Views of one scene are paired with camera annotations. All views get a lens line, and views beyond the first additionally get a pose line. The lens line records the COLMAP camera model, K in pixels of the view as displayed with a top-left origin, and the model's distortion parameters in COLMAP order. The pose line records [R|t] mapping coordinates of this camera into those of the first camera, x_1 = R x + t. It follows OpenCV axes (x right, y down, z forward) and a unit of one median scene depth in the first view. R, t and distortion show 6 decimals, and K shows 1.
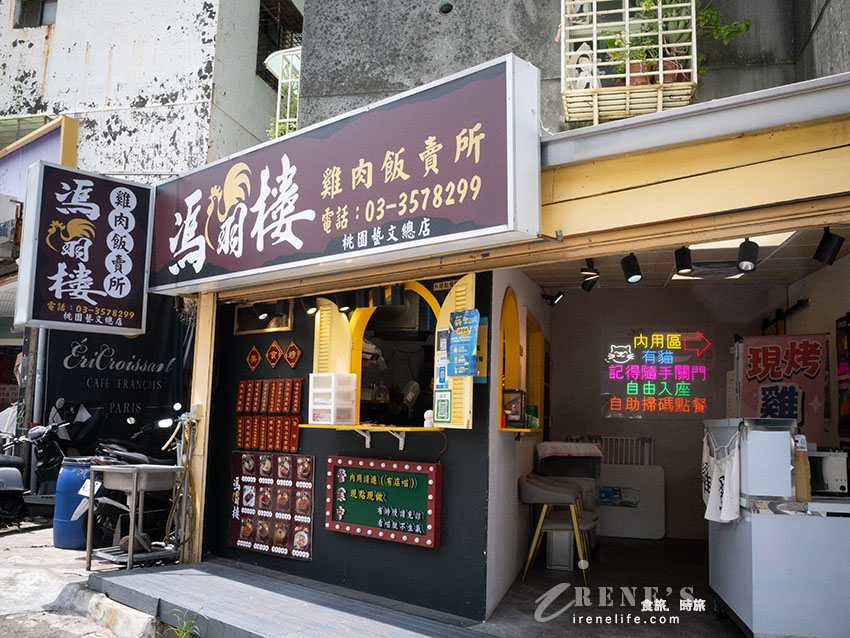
lens RADIAL K [[734.3, 0, 425.0], [0, 734.3, 331.8], [0, 0, 1]] dist [-0.032866, 0.001774]
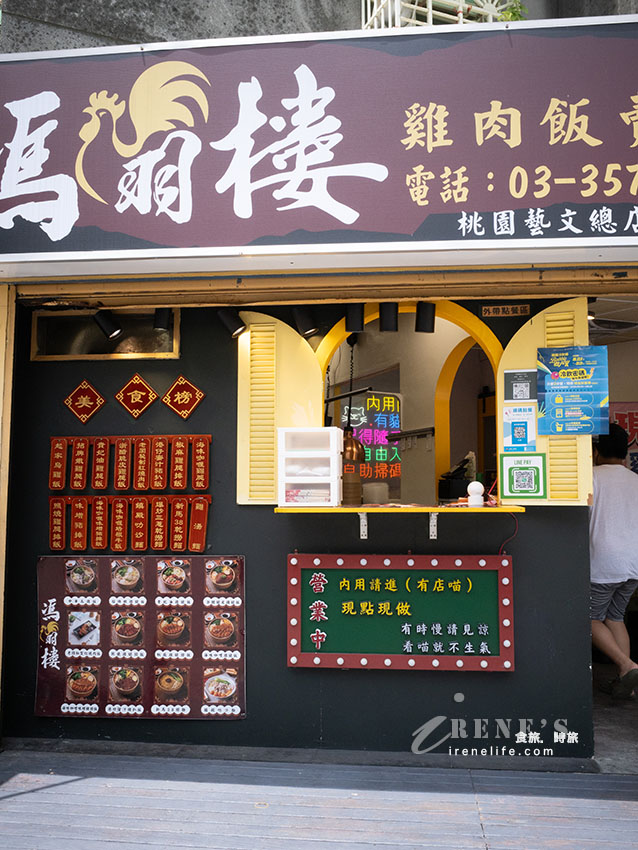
lens RADIAL K [[734.3, 0, 319.0], [0, 734.3, 425.0], [0, 0, 1]] dist [-0.032866, 0.001774]
pose [[0.820231, 0.026299, 0.571427, -0.489642], [-0.046855, 0.998675, 0.021293, 0.039556], [-0.570110, -0.044240, 0.820376, 0.458316]]
